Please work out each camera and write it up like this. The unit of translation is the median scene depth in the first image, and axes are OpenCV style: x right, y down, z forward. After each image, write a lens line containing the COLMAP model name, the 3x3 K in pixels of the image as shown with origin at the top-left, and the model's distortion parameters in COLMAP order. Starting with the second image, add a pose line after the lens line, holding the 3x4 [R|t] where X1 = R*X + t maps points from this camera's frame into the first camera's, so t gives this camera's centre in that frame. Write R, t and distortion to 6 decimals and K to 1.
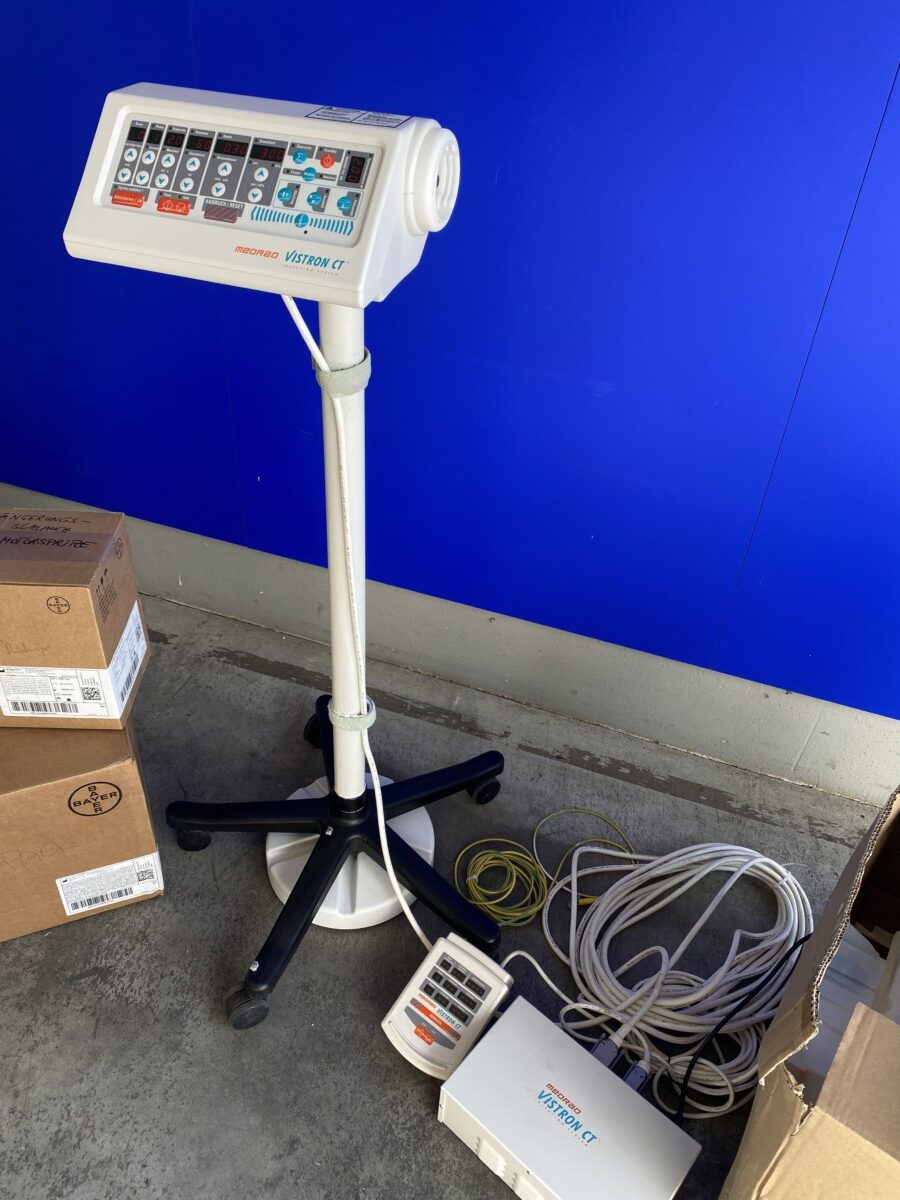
lens RADIAL K [[902.9, 0, 445.3], [0, 902.9, 596.4], [0, 0, 1]] dist [0.000539, 0.000782]
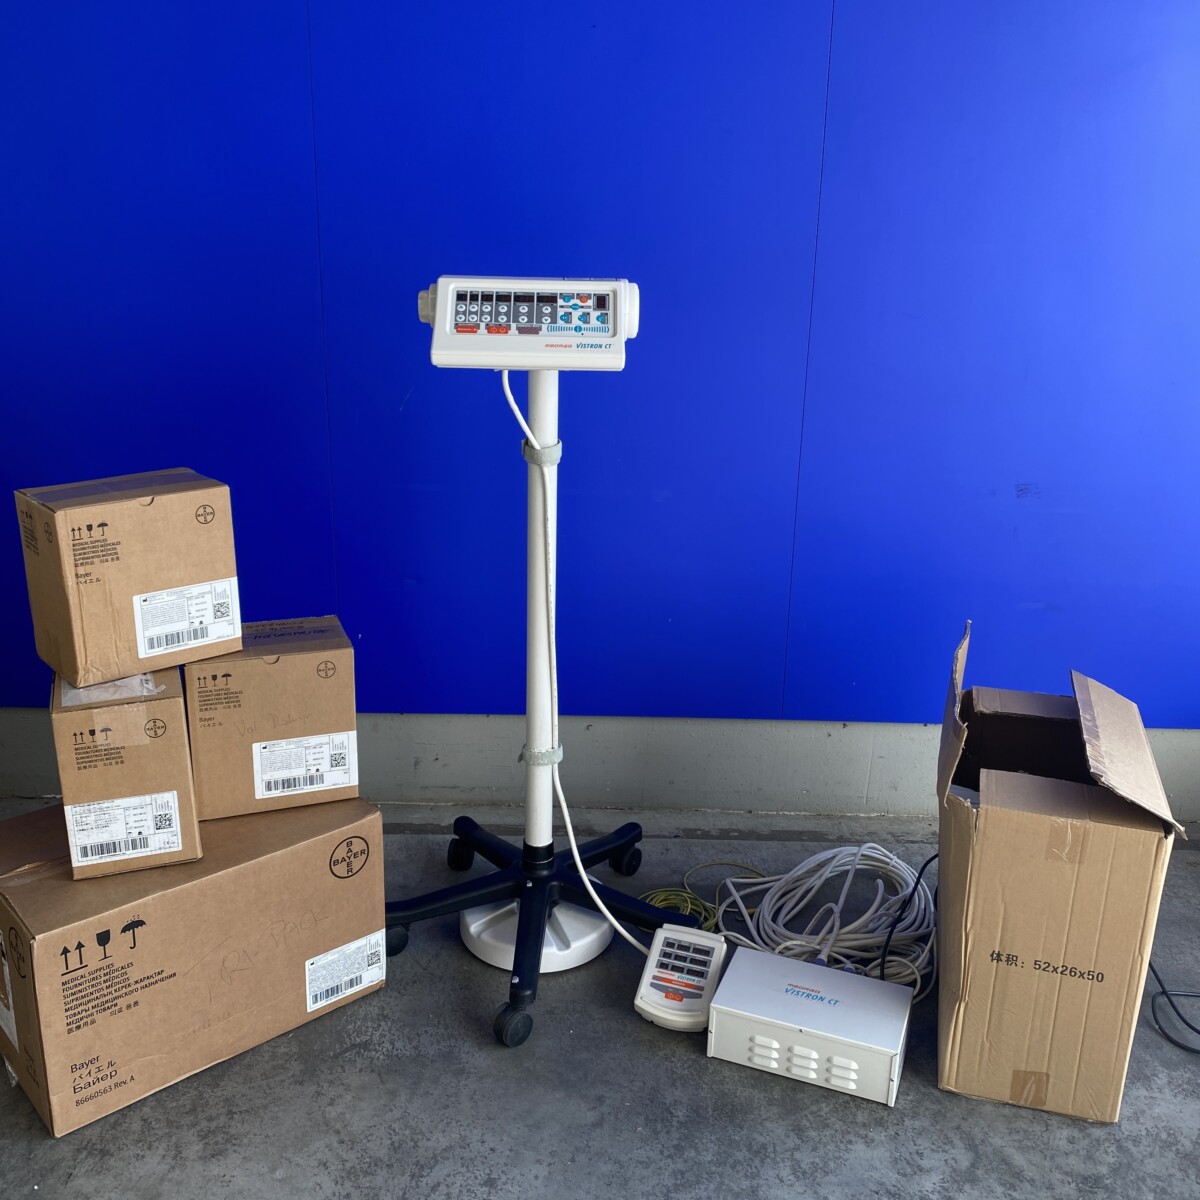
lens RADIAL K [[1191.8, 0, 600.0], [0, 1191.8, 600.0], [0, 0, 1]] dist [0.006240, 0.001698]
pose [[0.940103, -0.134669, 0.313161, -0.551002], [0.231468, 0.926590, -0.296400, 0.469213], [-0.250256, 0.351134, 0.902262, -0.565304]]
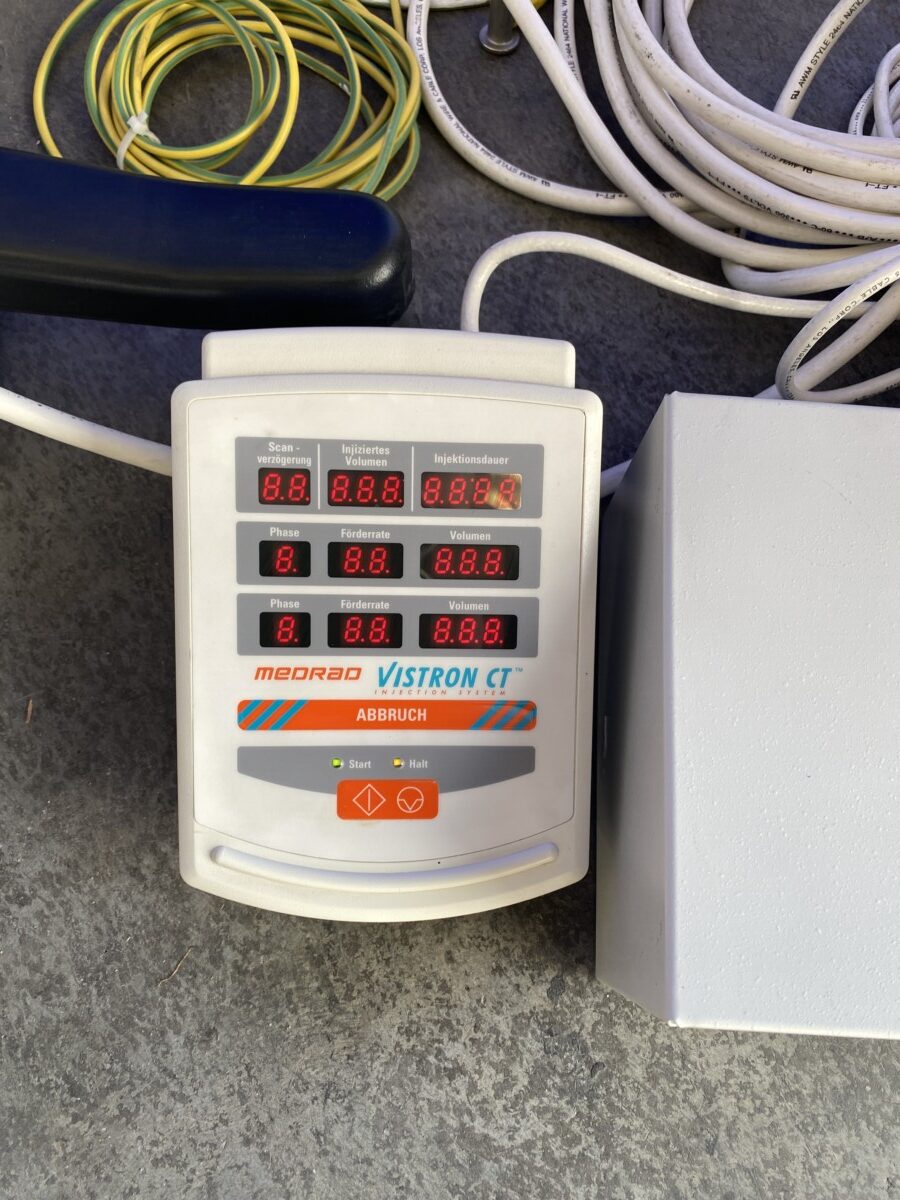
lens RADIAL K [[935.1, 0, 450.0], [0, 935.1, 600.0], [0, 0, 1]] dist [-0.005939, 0.001764]
pose [[0.791307, -0.594206, 0.144056, -0.016255], [0.388957, 0.671010, 0.631235, 0.338829], [-0.471747, -0.443469, 0.762096, 0.891185]]
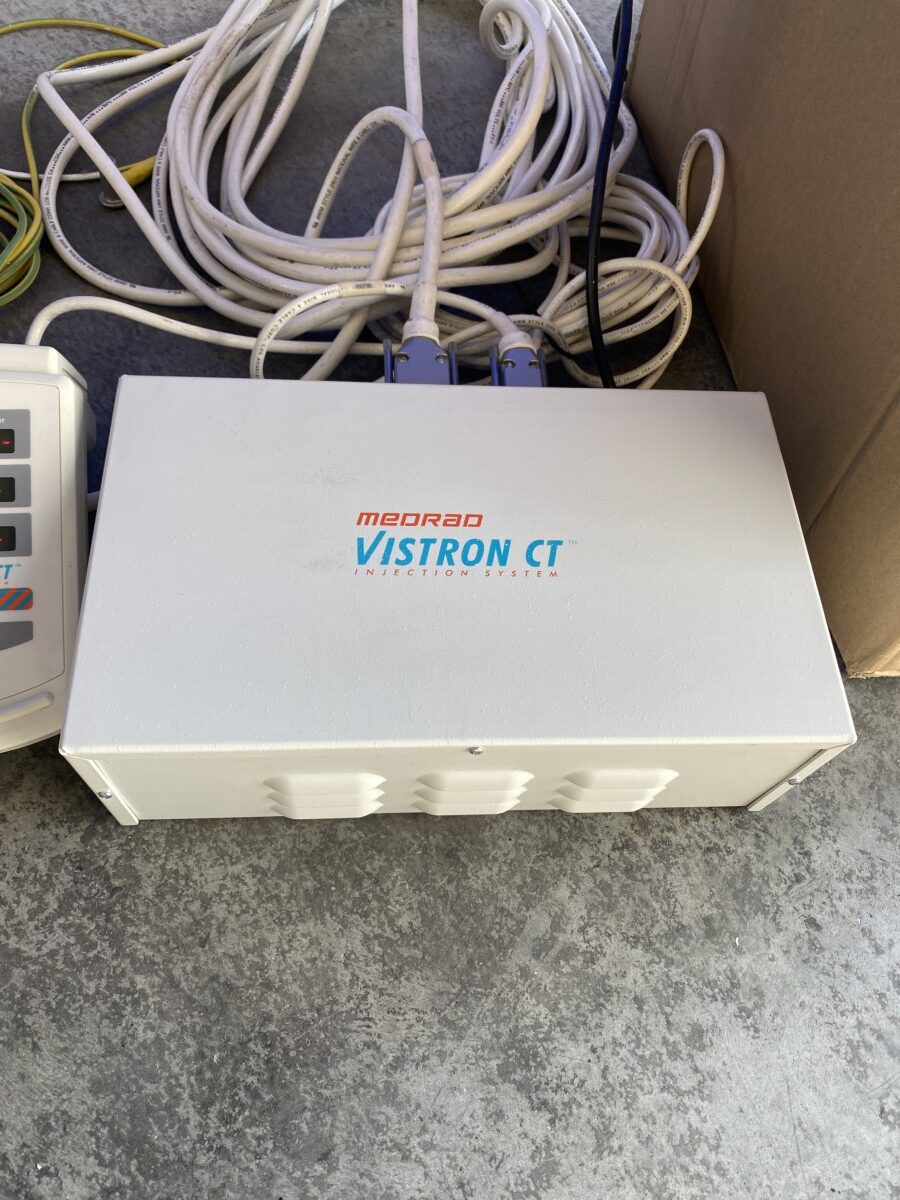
lens RADIAL K [[921.0, 0, 445.2], [0, 921.0, 594.0], [0, 0, 1]] dist [-0.003601, 0.006857]
pose [[0.722526, -0.600387, 0.342772, 0.011605], [0.386555, 0.761898, 0.519699, 0.401416], [-0.573177, -0.242996, 0.782573, 0.717281]]
